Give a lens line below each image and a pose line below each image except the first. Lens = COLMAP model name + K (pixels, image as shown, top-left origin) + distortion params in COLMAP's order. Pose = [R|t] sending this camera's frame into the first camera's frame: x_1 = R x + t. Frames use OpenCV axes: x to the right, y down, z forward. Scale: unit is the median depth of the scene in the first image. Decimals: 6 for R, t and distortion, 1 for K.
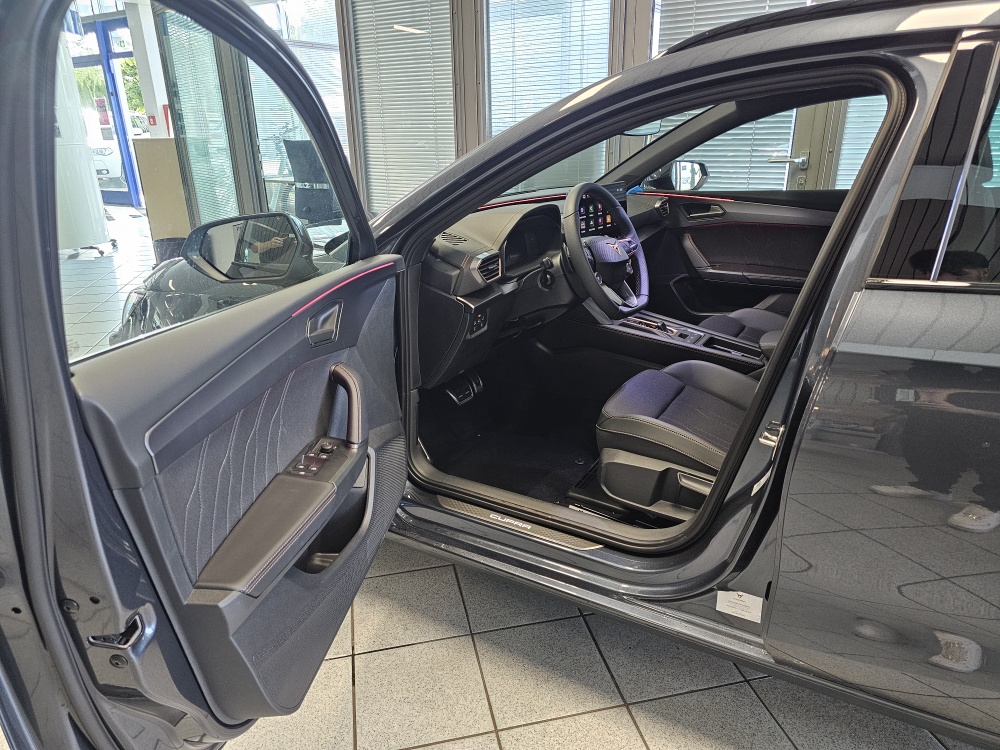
lens RADIAL K [[680.6, 0, 498.9], [0, 680.6, 378.3], [0, 0, 1]] dist [0.060939, -0.065078]
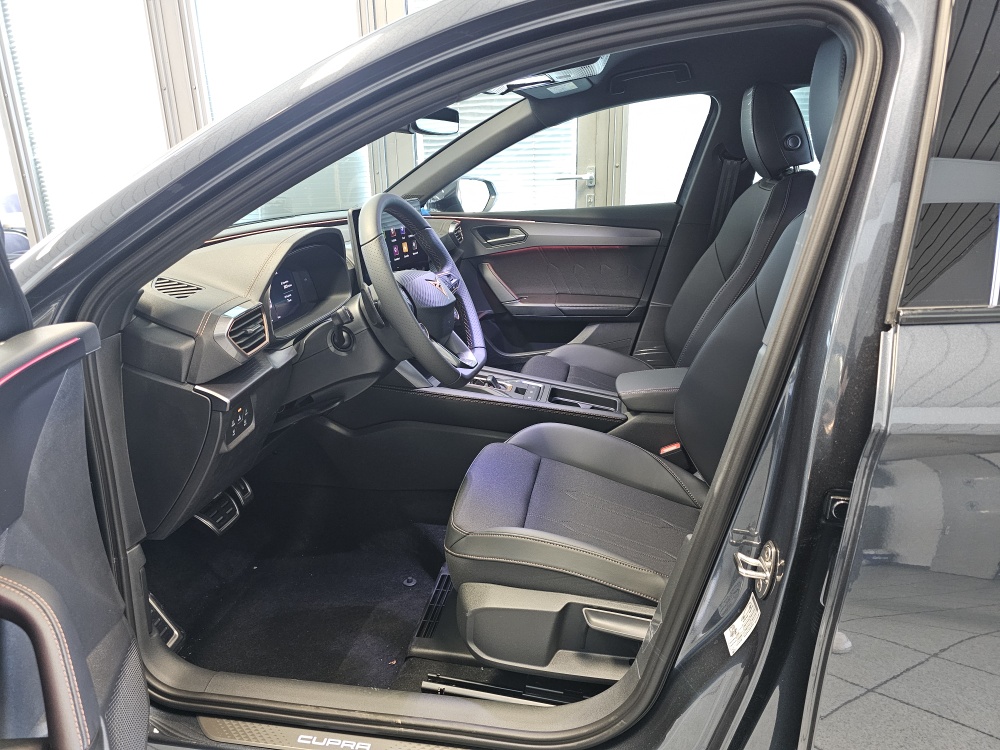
lens RADIAL K [[680.6, 0, 498.9], [0, 680.6, 378.3], [0, 0, 1]] dist [0.060939, -0.065078]
pose [[0.934062, -0.114519, 0.338252, -0.014900], [0.131515, 0.990928, -0.027681, -0.066456], [-0.332013, 0.070341, 0.940648, 0.319651]]
